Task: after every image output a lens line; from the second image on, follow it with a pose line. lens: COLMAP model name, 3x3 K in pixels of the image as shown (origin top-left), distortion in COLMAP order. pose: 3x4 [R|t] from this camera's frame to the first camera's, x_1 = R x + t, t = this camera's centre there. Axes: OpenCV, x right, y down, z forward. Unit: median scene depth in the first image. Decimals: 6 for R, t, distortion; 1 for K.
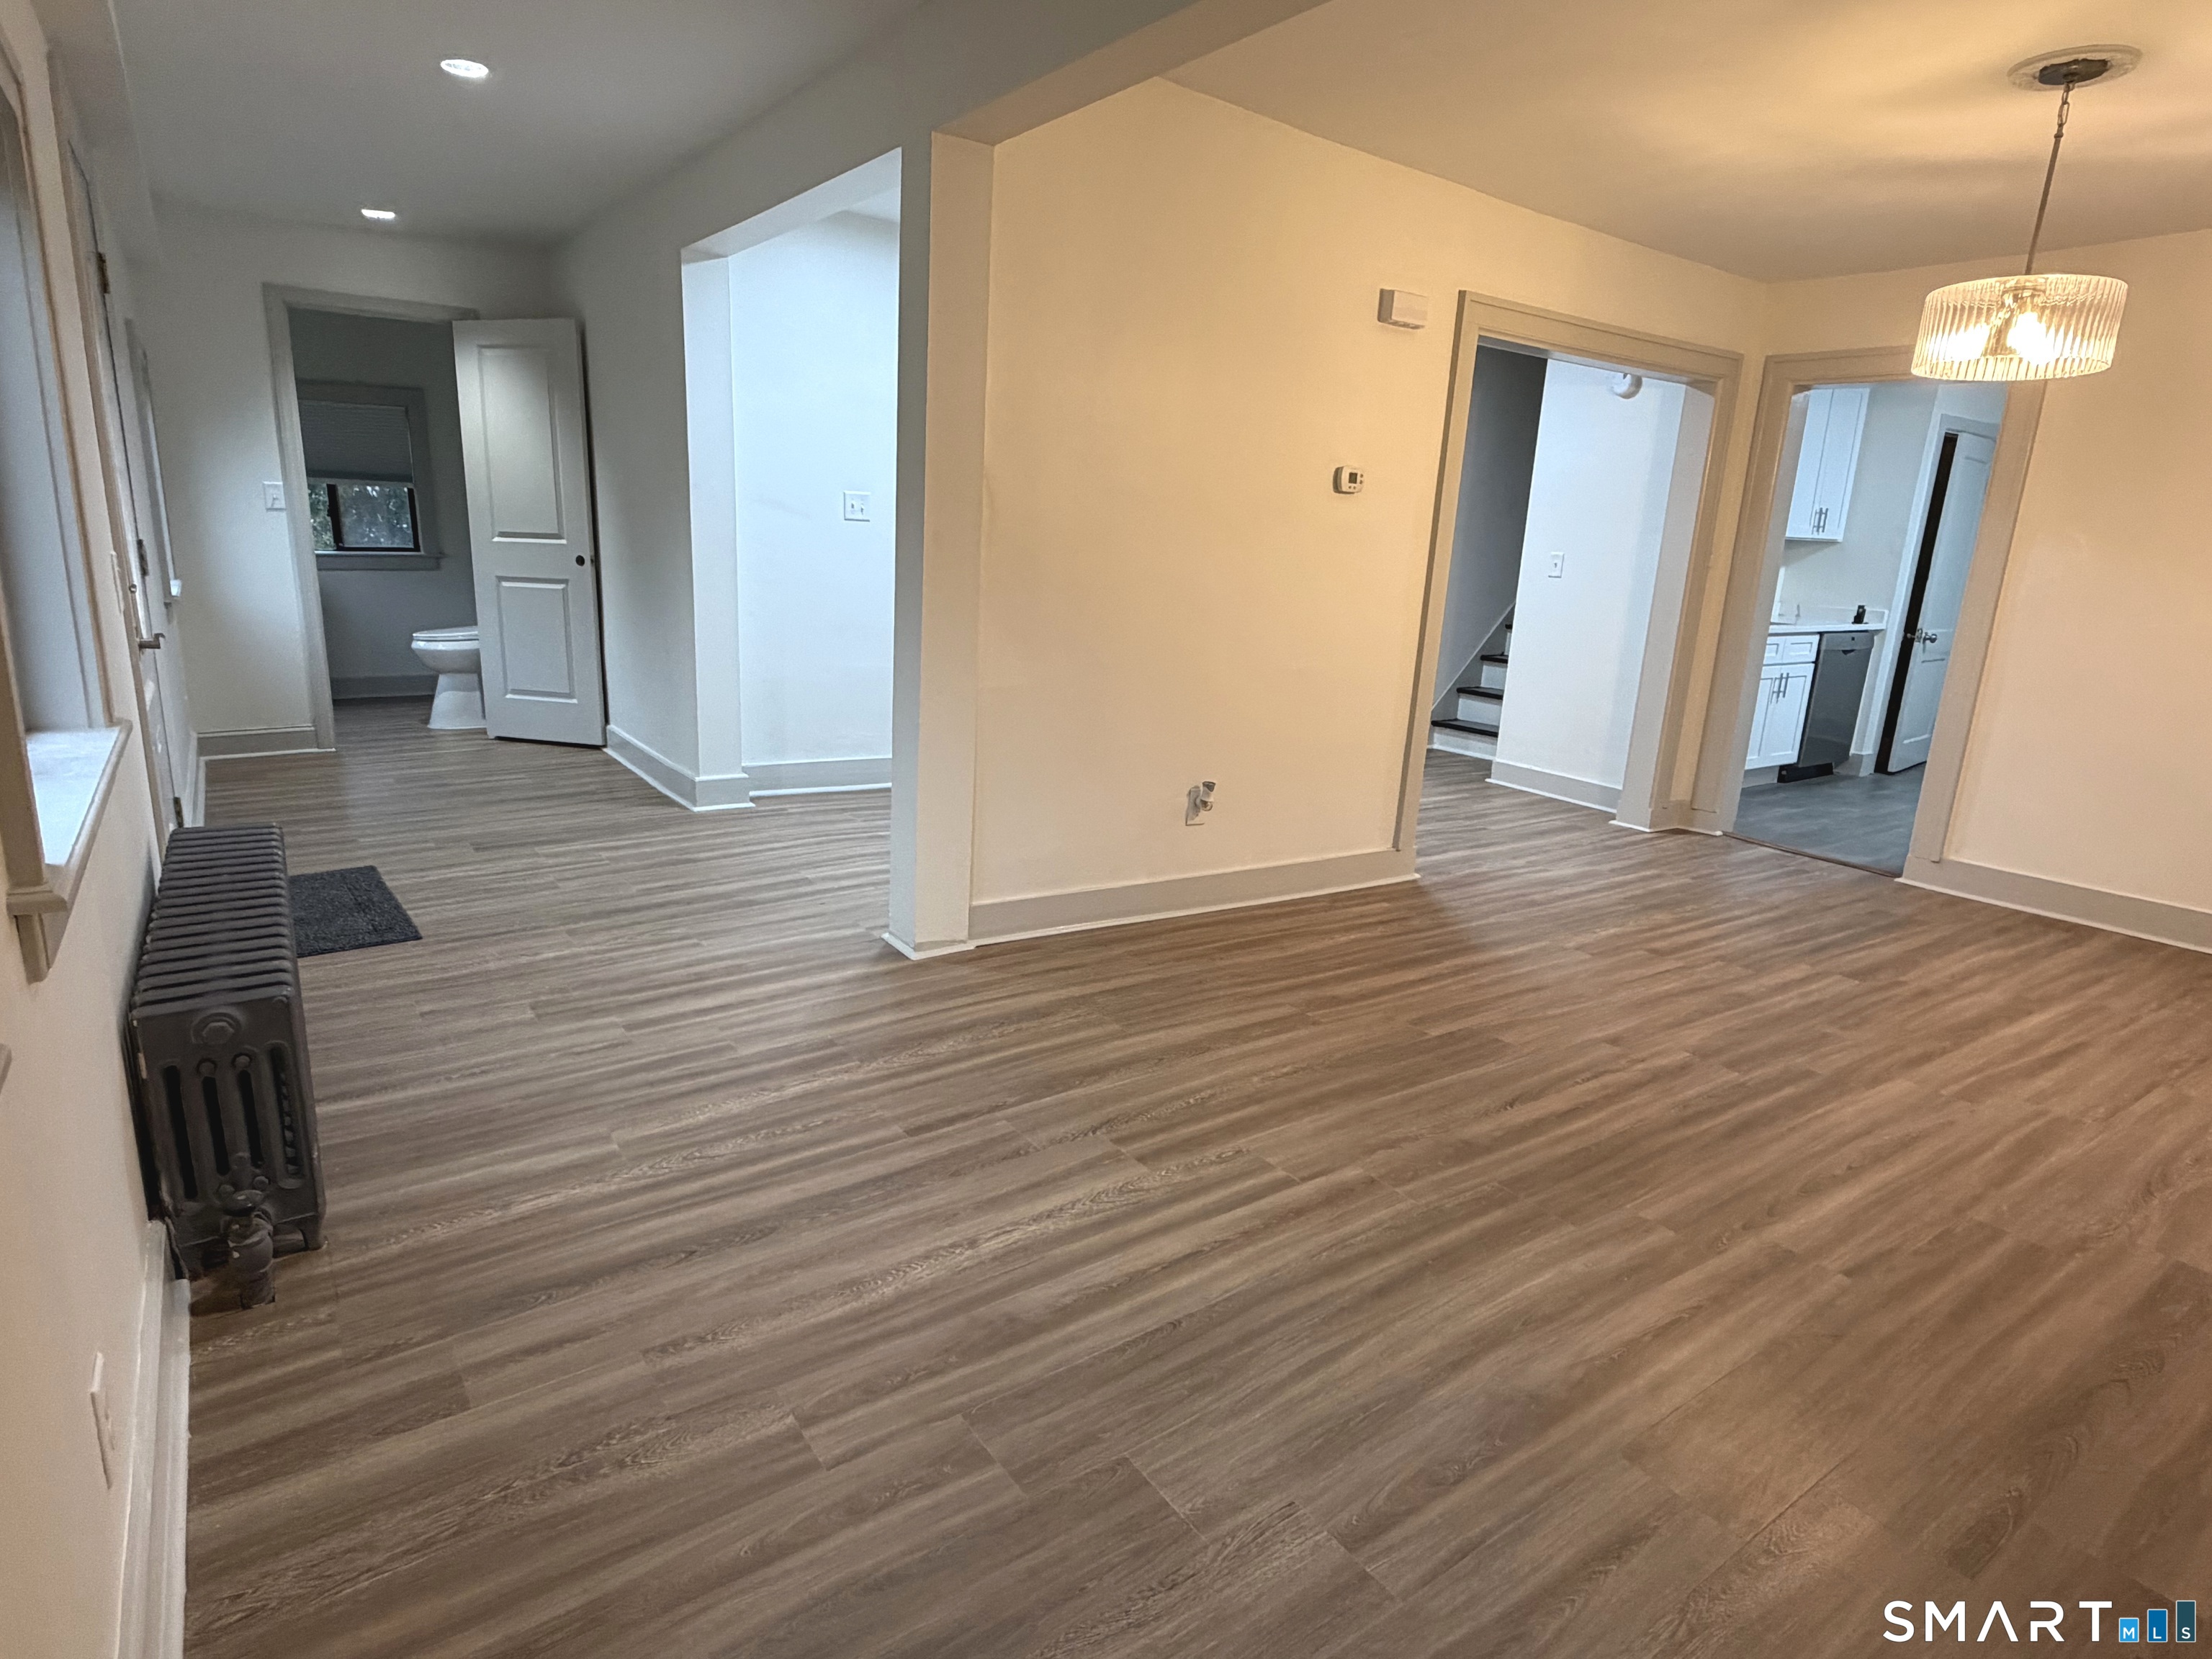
lens RADIAL K [[1205.5, 0, 1106.0], [0, 1205.5, 829.5], [0, 0, 1]] dist [0.001616, 0.001631]
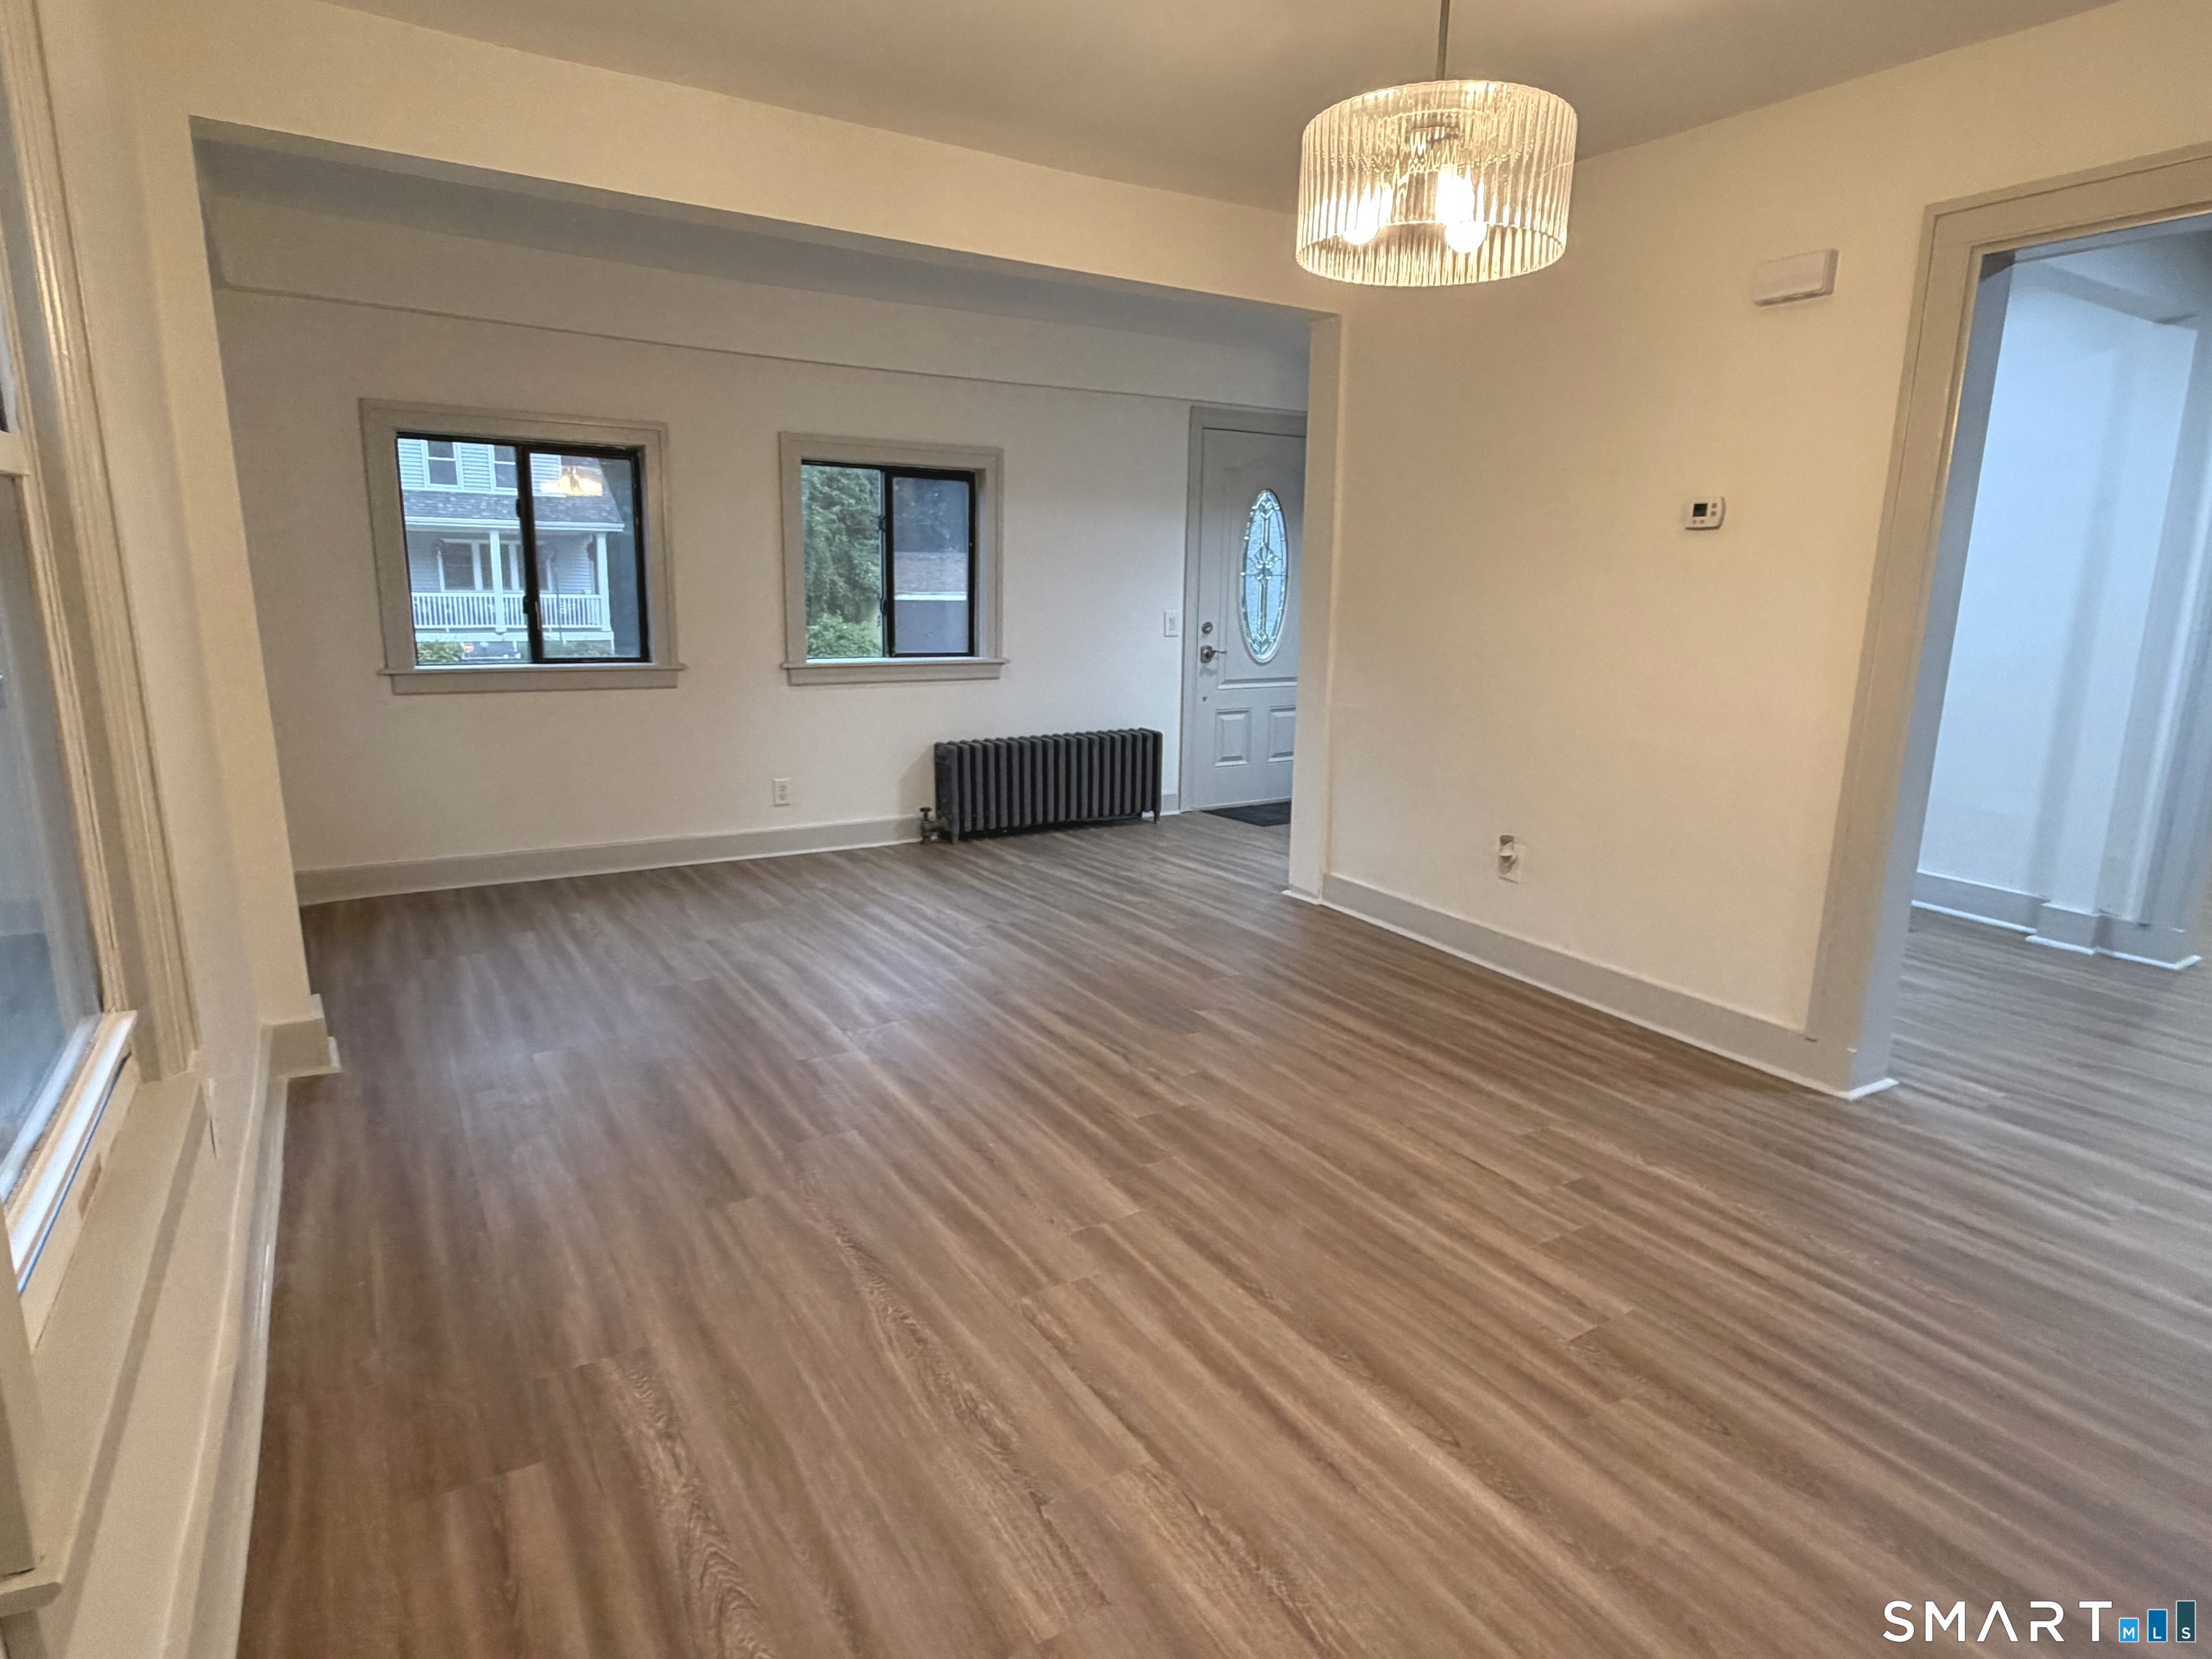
lens RADIAL K [[1241.1, 0, 1106.0], [0, 1241.1, 829.5], [0, 0, 1]] dist [0.002404, 0.000834]
pose [[-0.062262, 0.146686, -0.987222, 0.972289], [-0.262031, 0.952040, 0.157985, -0.103911], [0.963049, 0.268519, -0.020839, 0.634360]]
